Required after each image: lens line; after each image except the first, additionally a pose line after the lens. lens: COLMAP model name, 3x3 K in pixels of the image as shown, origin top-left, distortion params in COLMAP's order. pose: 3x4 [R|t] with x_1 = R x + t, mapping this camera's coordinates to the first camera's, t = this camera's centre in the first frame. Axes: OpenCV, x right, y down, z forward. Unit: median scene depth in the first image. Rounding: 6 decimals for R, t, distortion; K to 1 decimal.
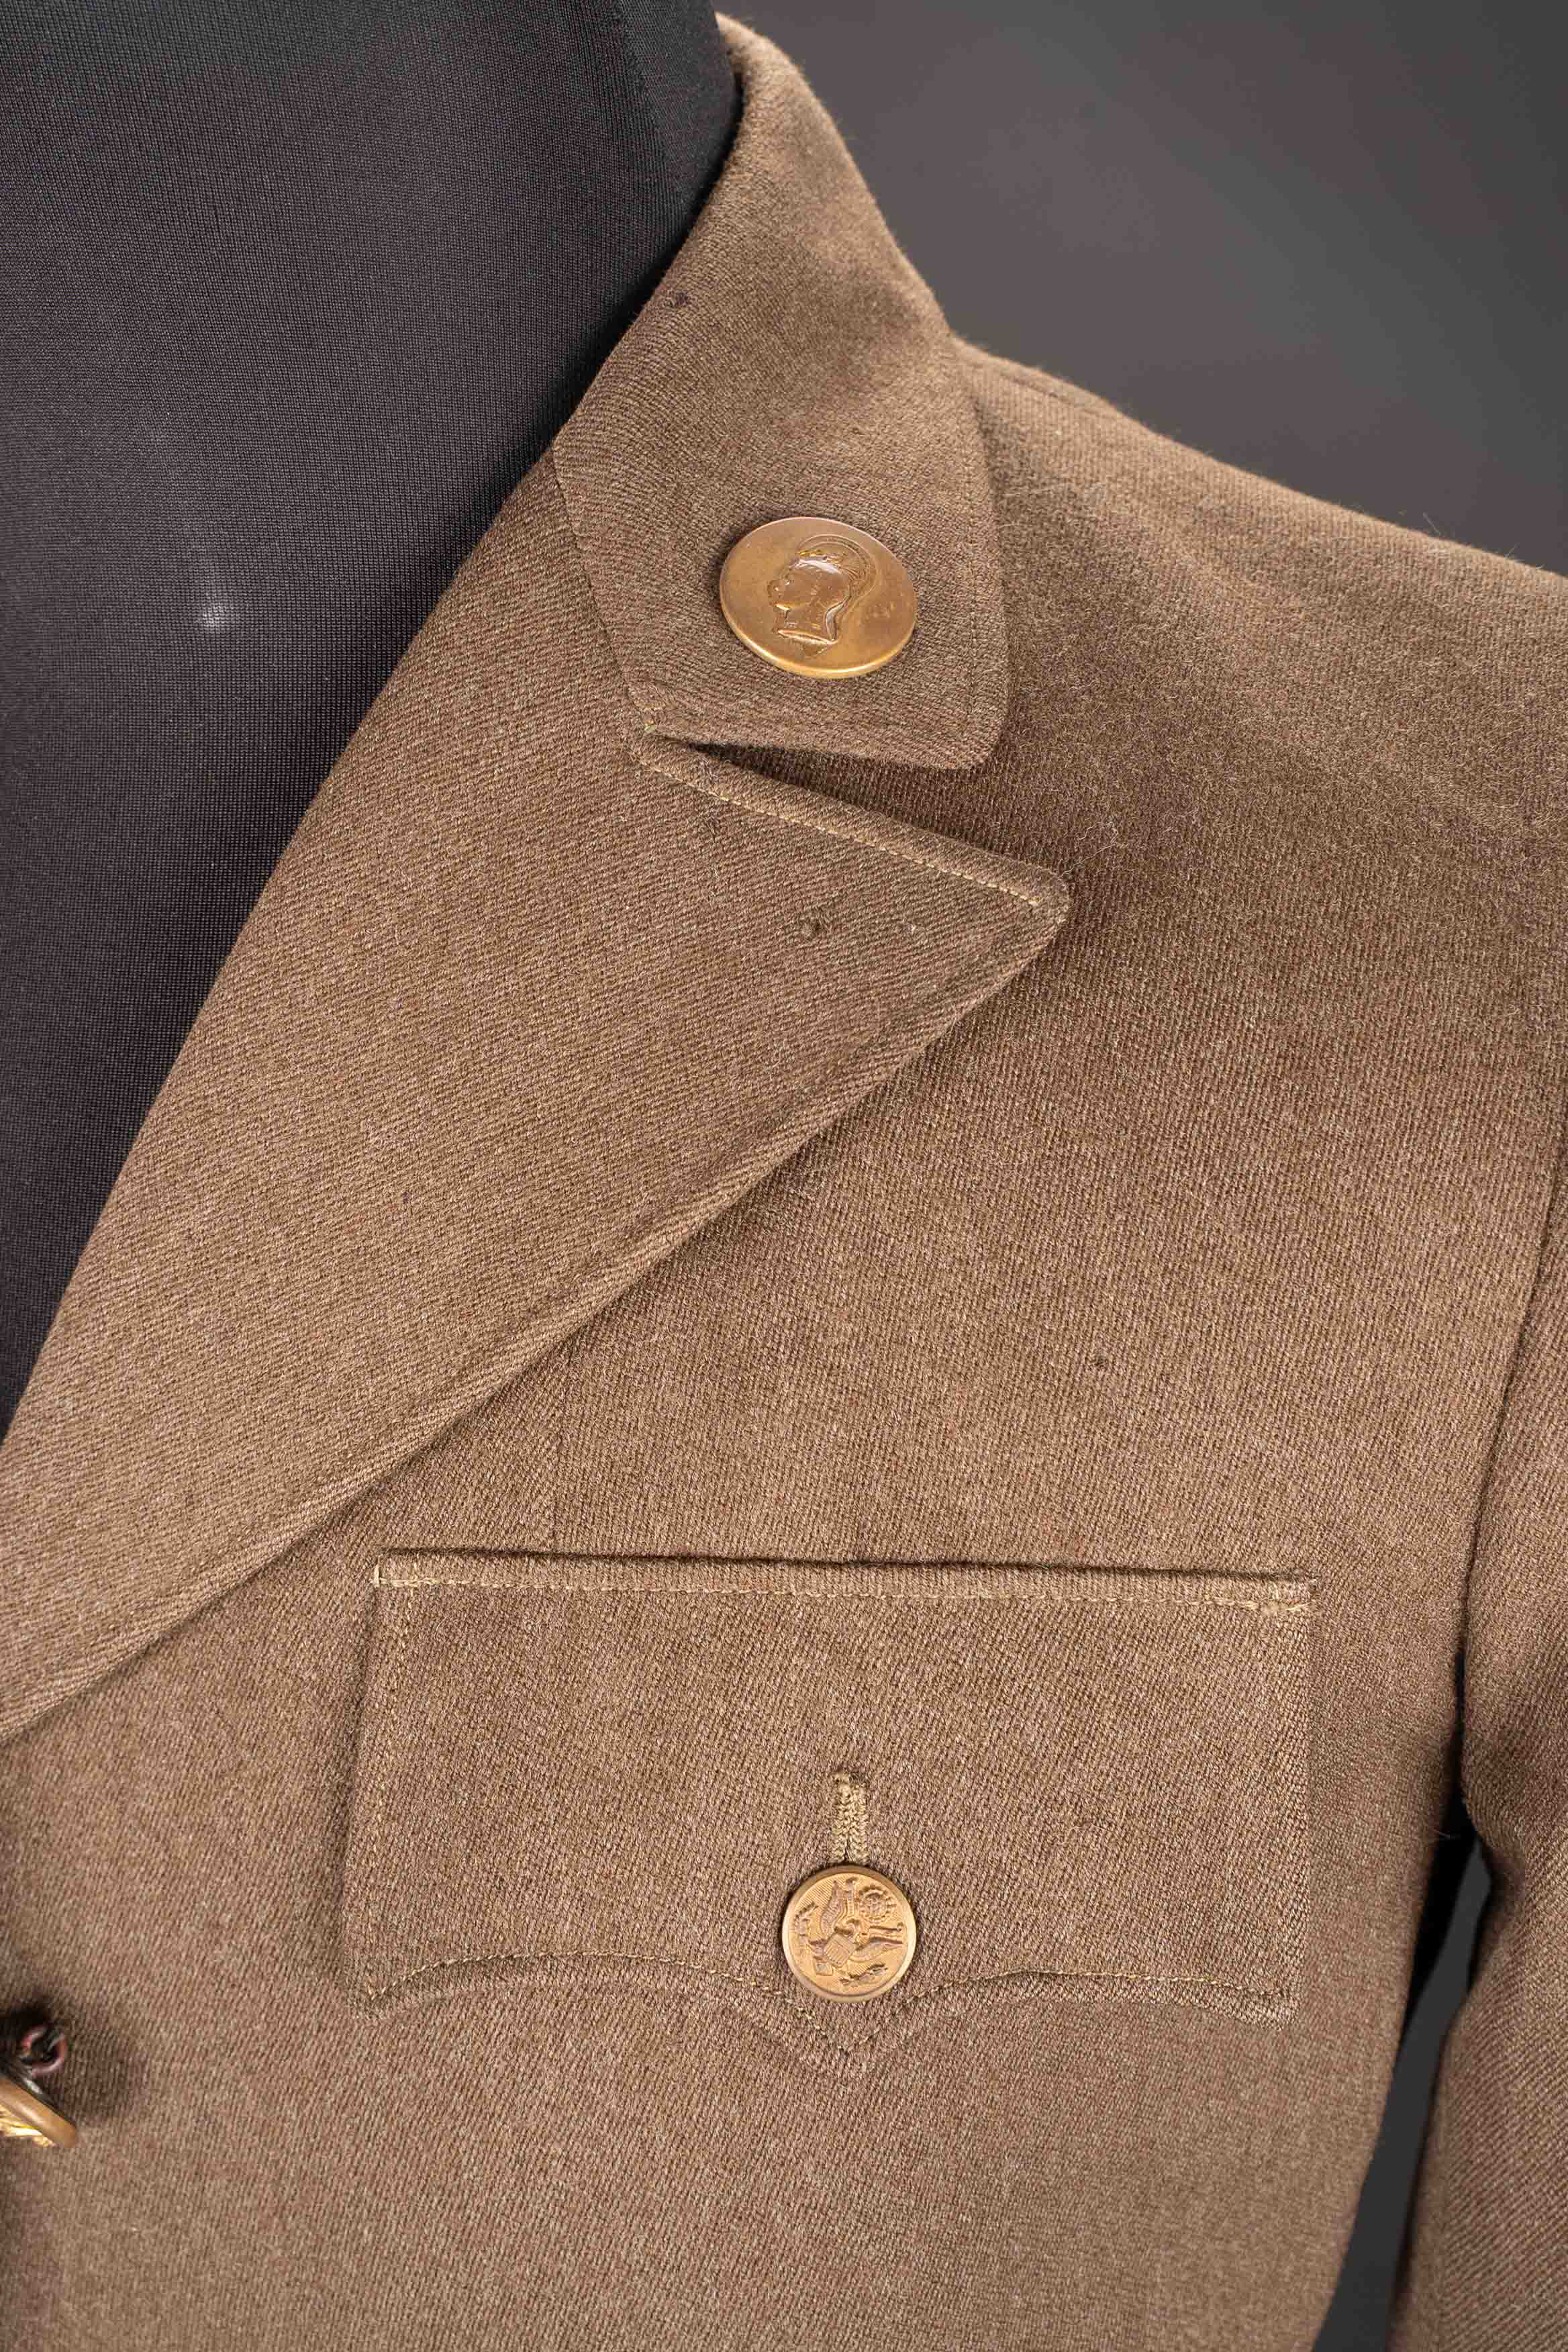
lens RADIAL K [[2585.3, 0, 763.4], [0, 2585.3, 1182.8], [0, 0, 1]] dist [0.015867, 0.000000]
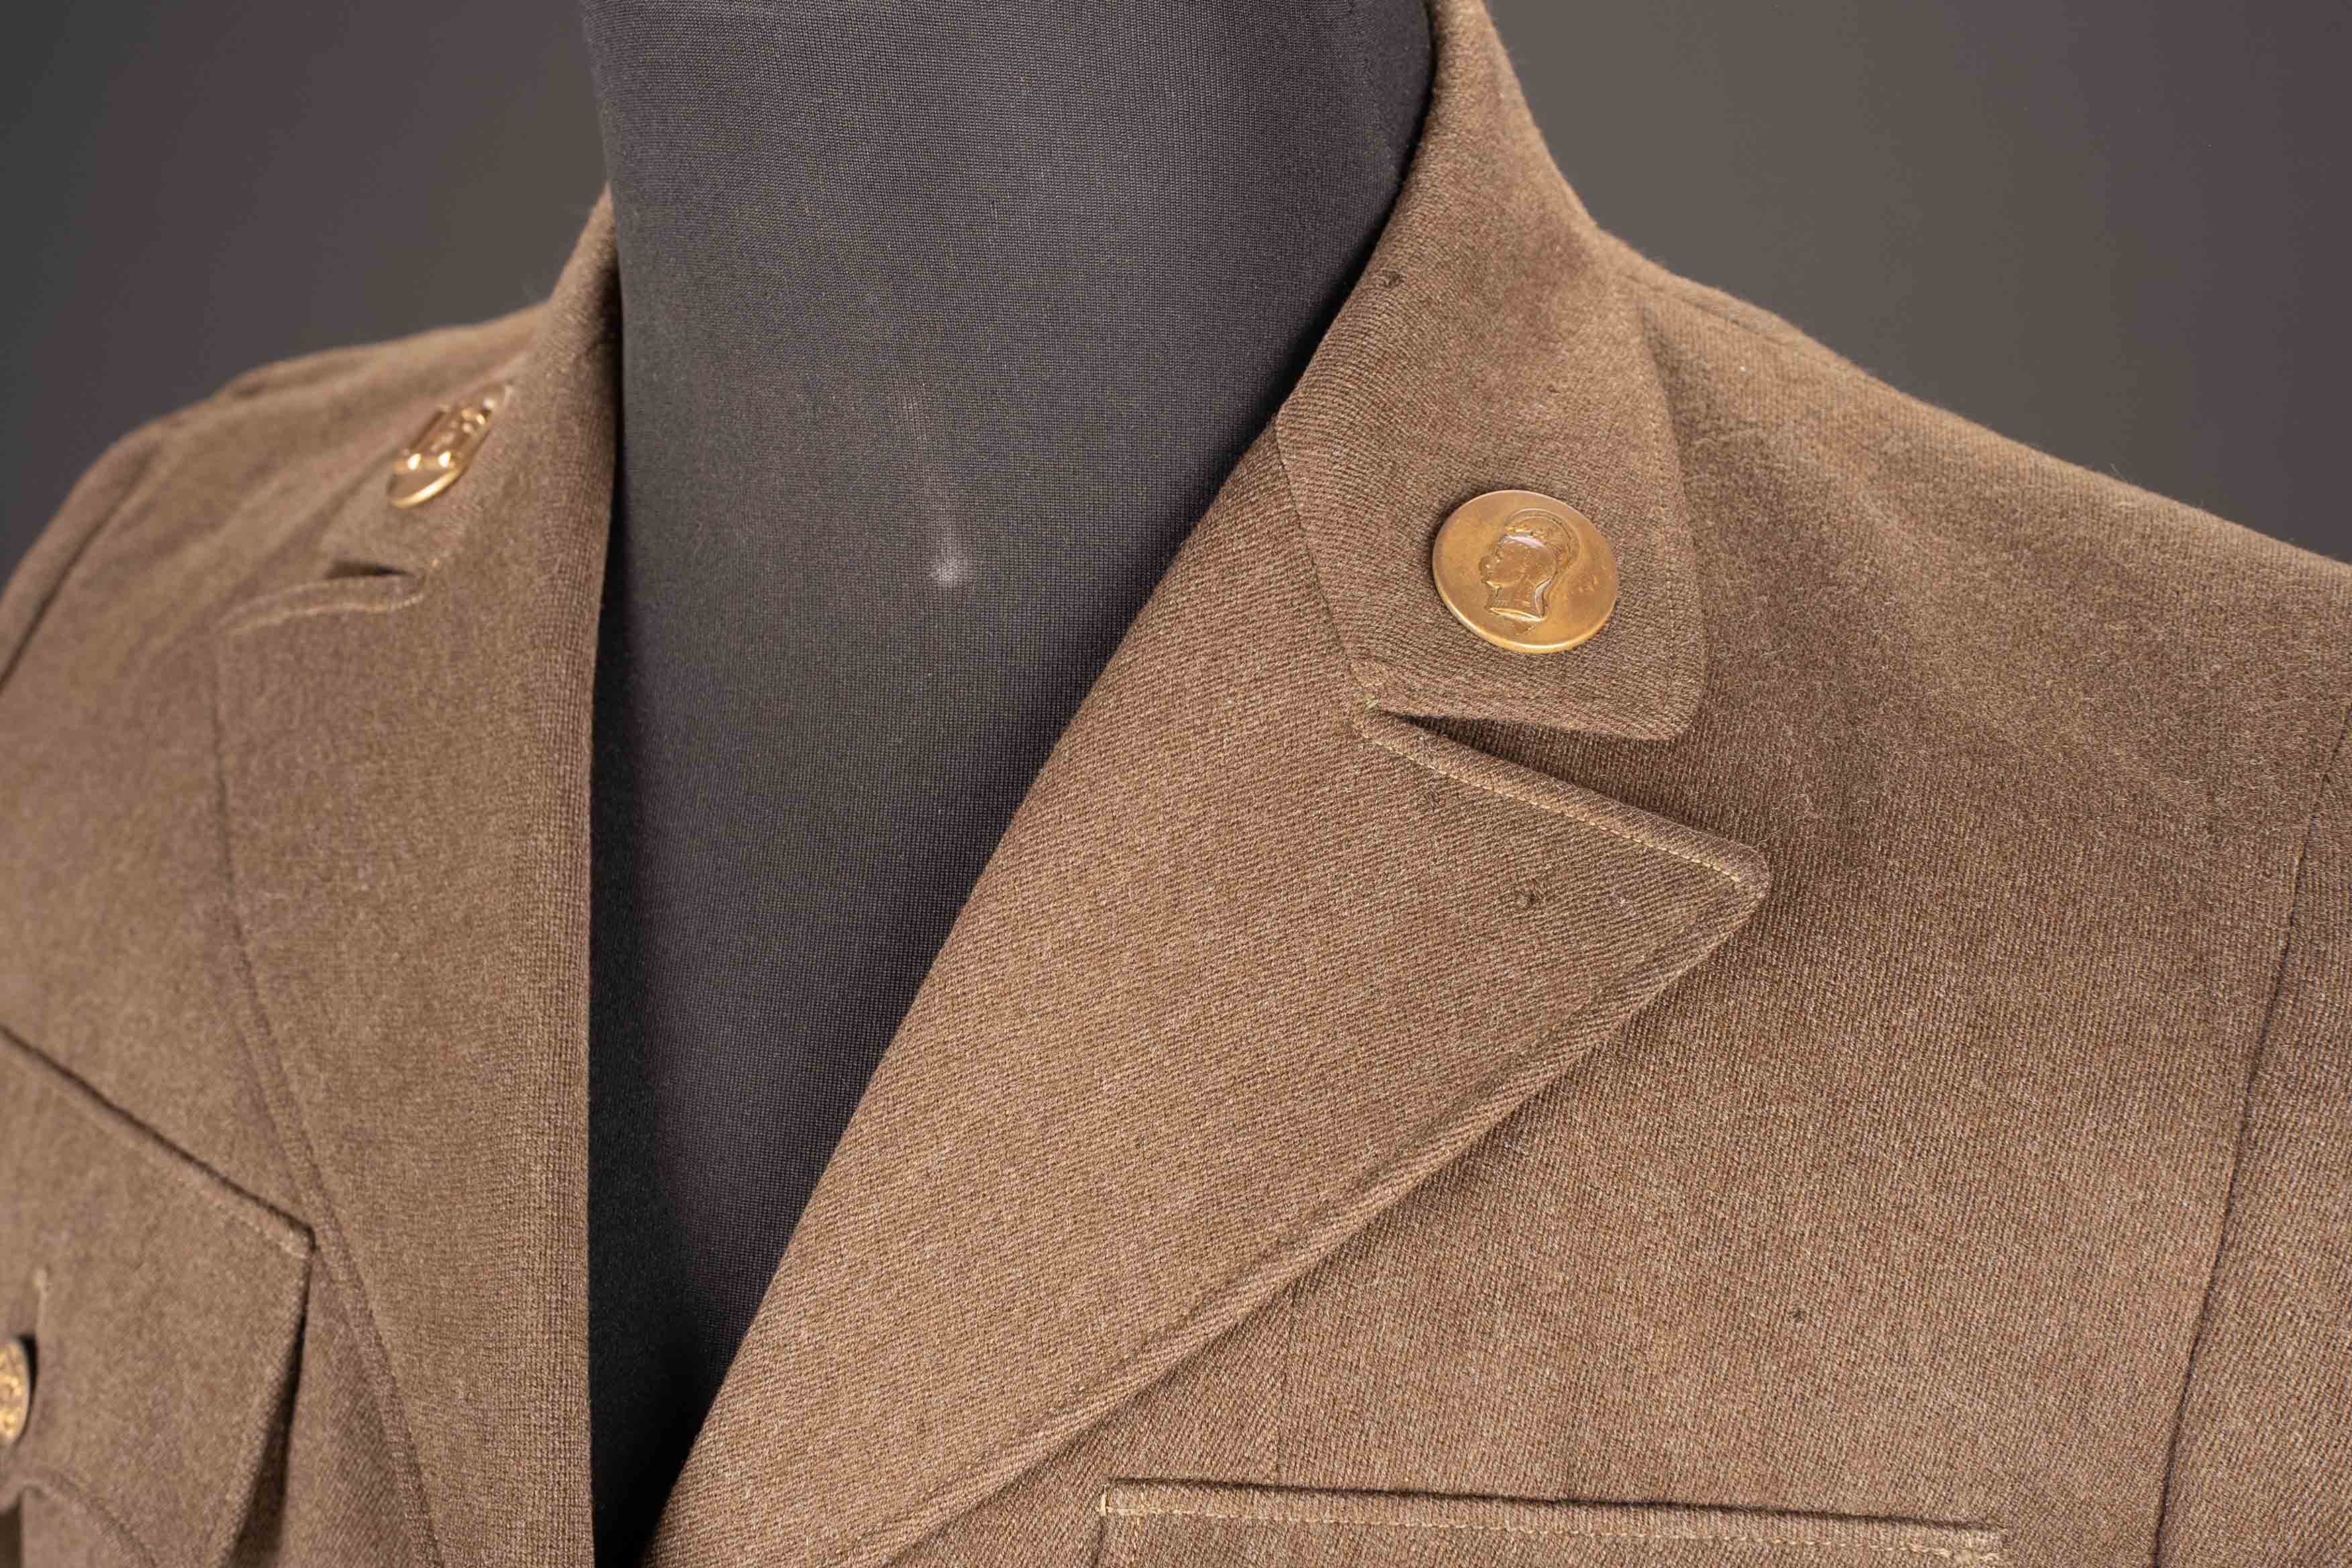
lens RADIAL K [[3656.7, 0, 1169.7], [0, 3656.7, 787.6], [0, 0, 1]] dist [0.245431, 0.000000]
pose [[0.999895, 0.014290, 0.002476, -0.131040], [-0.014200, 0.999347, -0.033213, -0.090087], [-0.002949, 0.033174, 0.999445, -0.510376]]
